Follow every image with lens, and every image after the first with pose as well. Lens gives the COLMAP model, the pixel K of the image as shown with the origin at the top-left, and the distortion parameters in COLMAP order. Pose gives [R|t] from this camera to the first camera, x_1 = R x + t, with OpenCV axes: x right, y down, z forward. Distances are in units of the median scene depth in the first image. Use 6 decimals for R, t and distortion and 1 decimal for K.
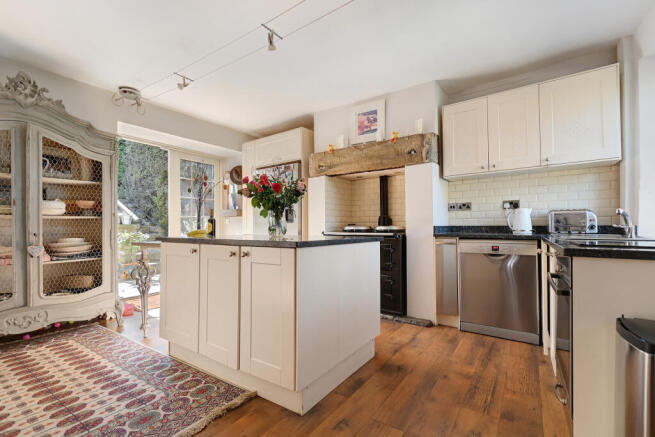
lens RADIAL K [[265.7, 0, 309.8], [0, 265.7, 215.5], [0, 0, 1]] dist [-0.002563, -0.000023]
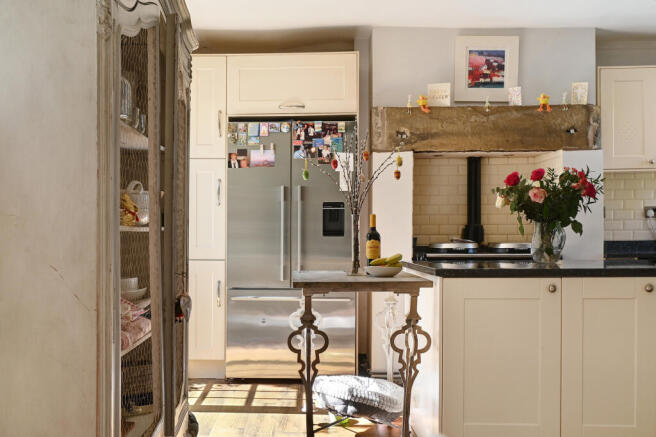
lens RADIAL K [[604.8, 0, 329.0], [0, 604.8, 219.5], [0, 0, 1]] dist [0.000430, 0.000000]
pose [[0.845739, 0.007588, 0.533543, -0.805278], [-0.012551, 0.999905, 0.005674, -0.015322], [-0.533450, -0.011496, 0.845754, 0.039640]]
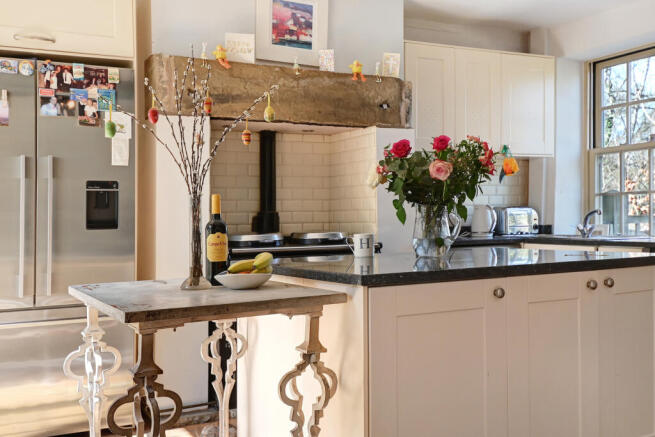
lens RADIAL K [[591.2, 0, 330.6], [0, 591.2, 222.5], [0, 0, 1]] dist [-0.043998, 0.011151]
pose [[0.477167, -0.015005, 0.878685, -0.721742], [-0.008155, 0.999736, 0.021501, -0.004084], [-0.878775, -0.017426, 0.476918, 0.411374]]
